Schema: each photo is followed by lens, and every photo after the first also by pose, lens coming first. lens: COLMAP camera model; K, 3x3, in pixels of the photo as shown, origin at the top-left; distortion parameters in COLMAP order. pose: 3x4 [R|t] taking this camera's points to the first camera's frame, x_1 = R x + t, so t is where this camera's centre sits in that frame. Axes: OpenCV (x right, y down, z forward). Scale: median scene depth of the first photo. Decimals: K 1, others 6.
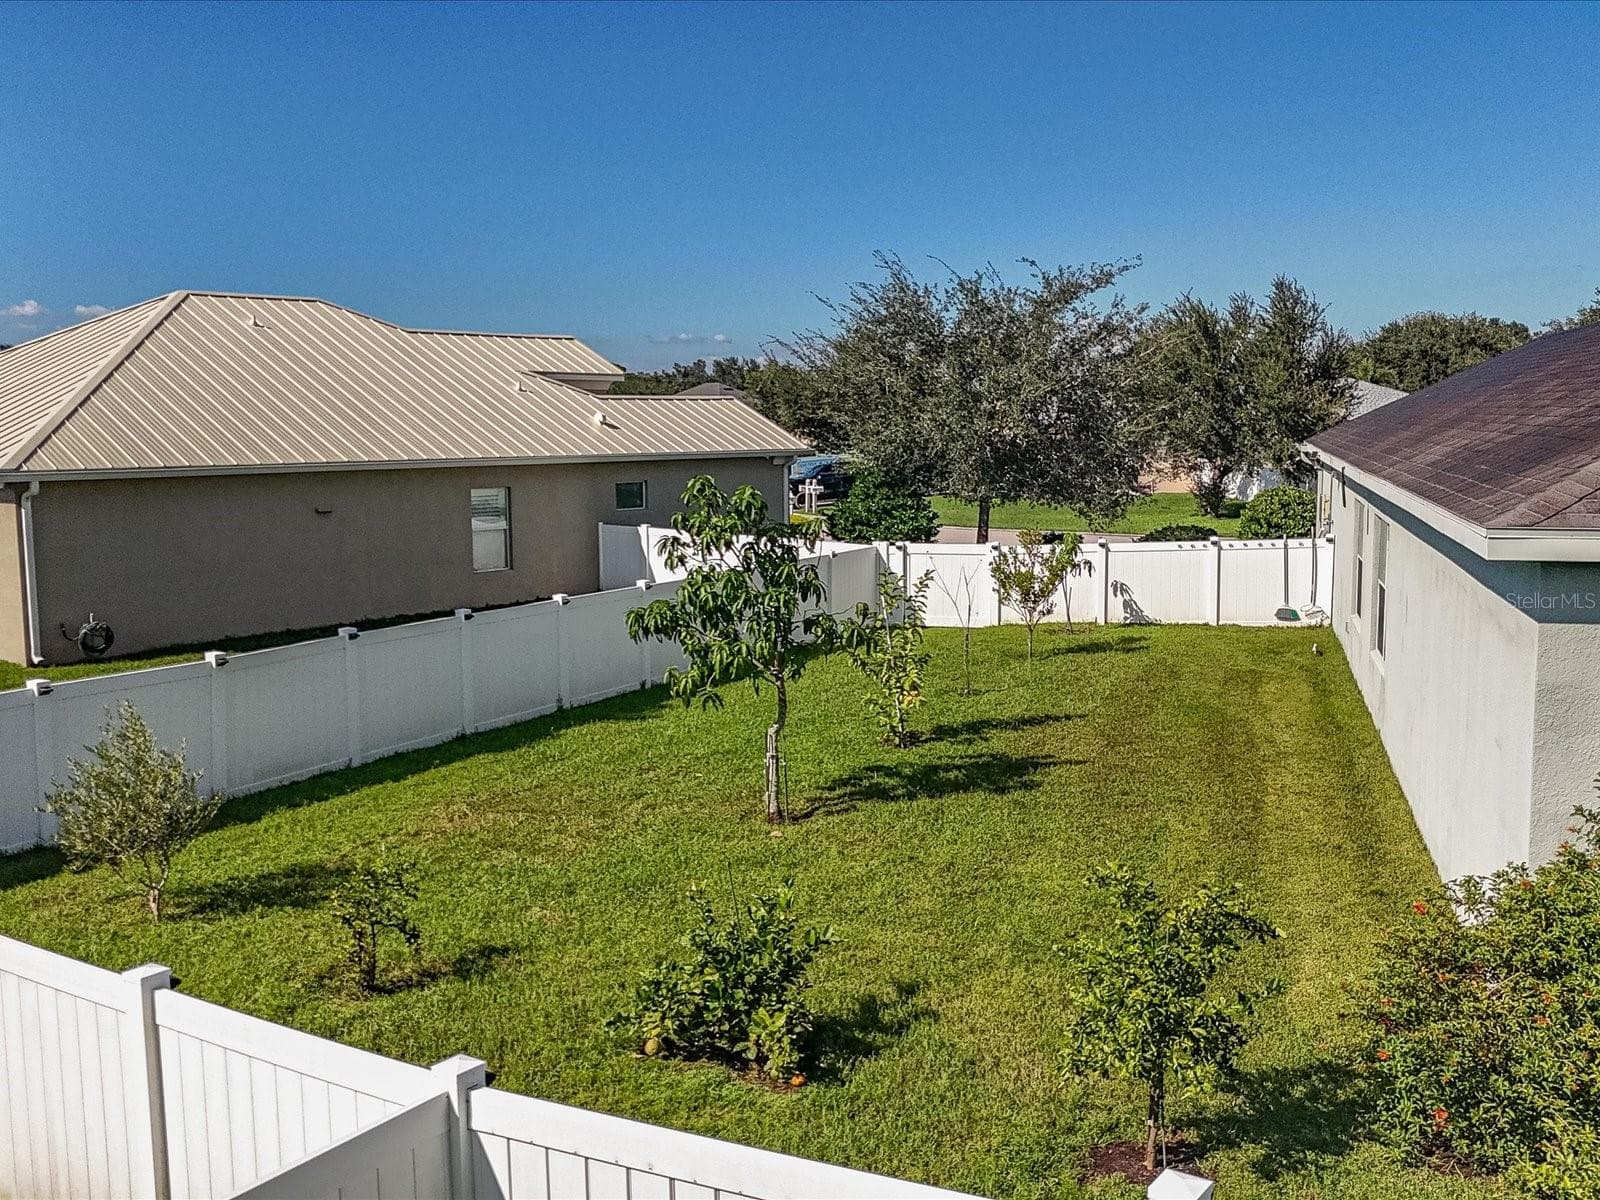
lens RADIAL K [[1557.6, 0, 794.7], [0, 1557.6, 604.7], [0, 0, 1]] dist [0.047361, 0.000000]
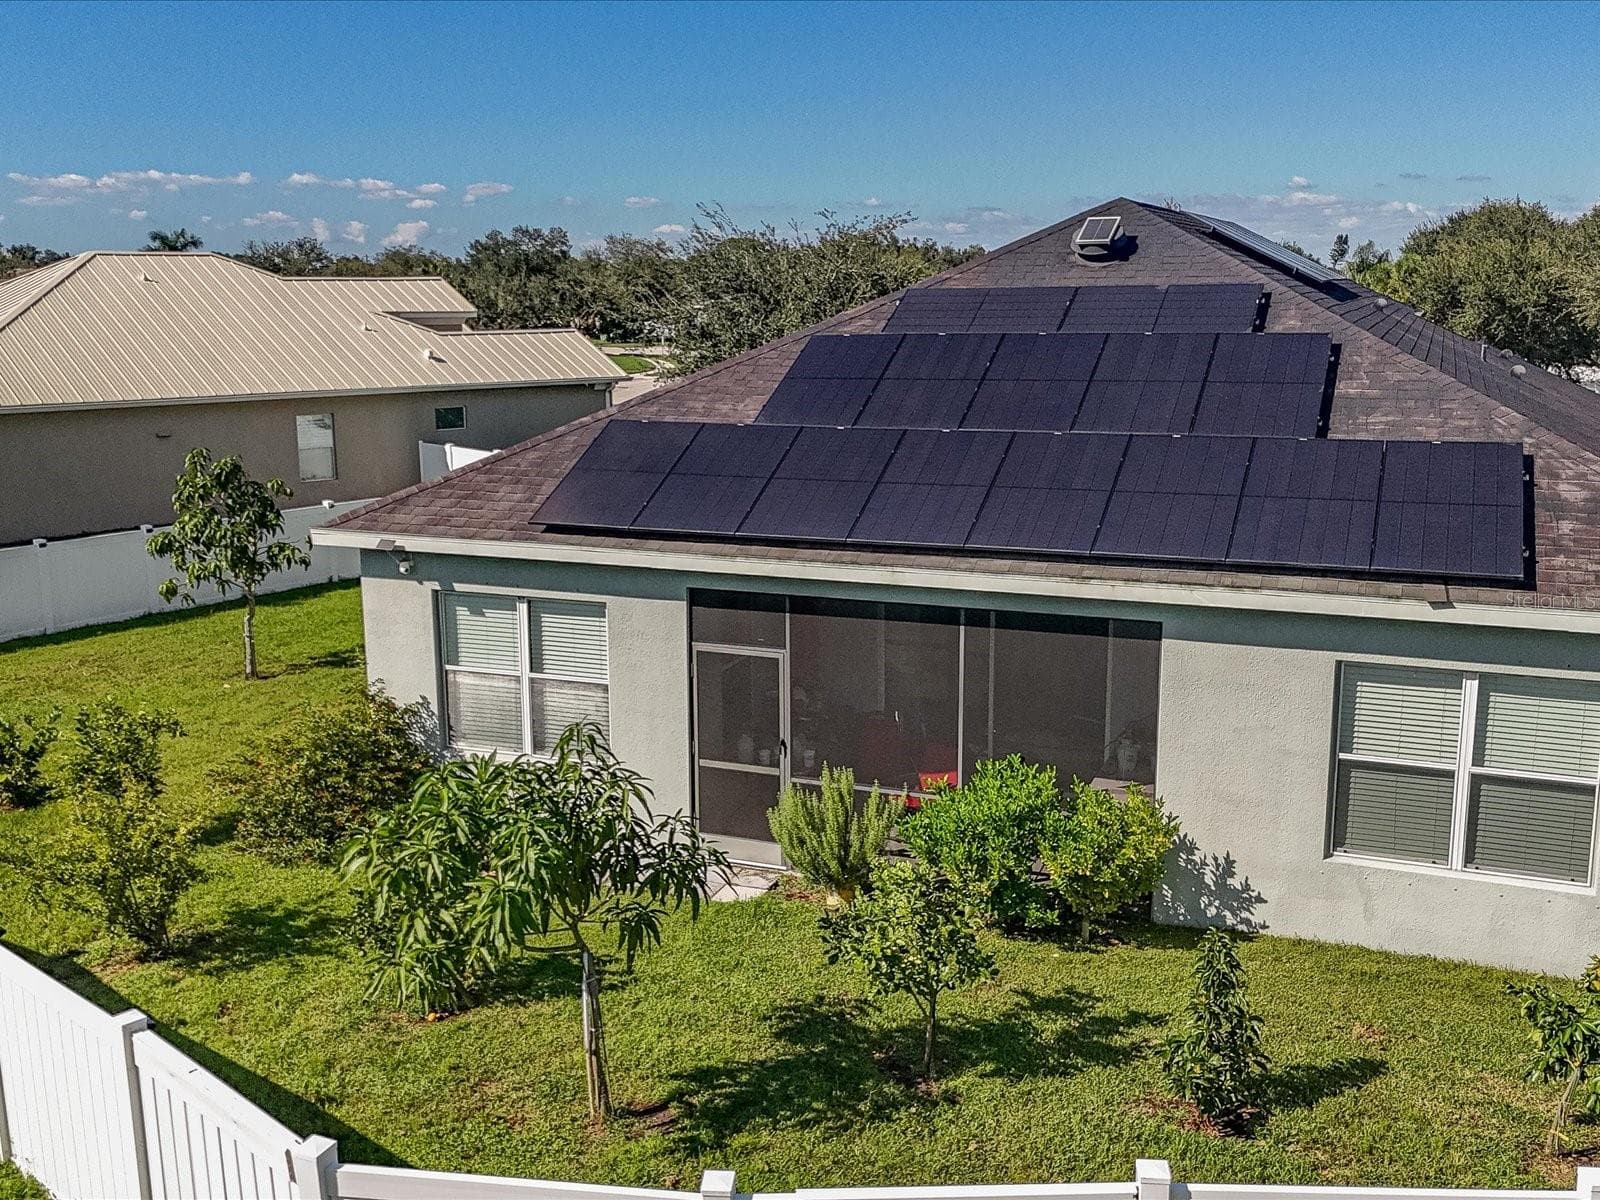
lens RADIAL K [[1557.6, 0, 792.7], [0, 1557.6, 605.1], [0, 0, 1]] dist [0.047361, 0.000000]
pose [[0.993712, 0.023464, -0.109480, 0.535990], [-0.014629, 0.996622, 0.080816, -0.049585], [0.111006, -0.078706, 0.990698, -0.351740]]
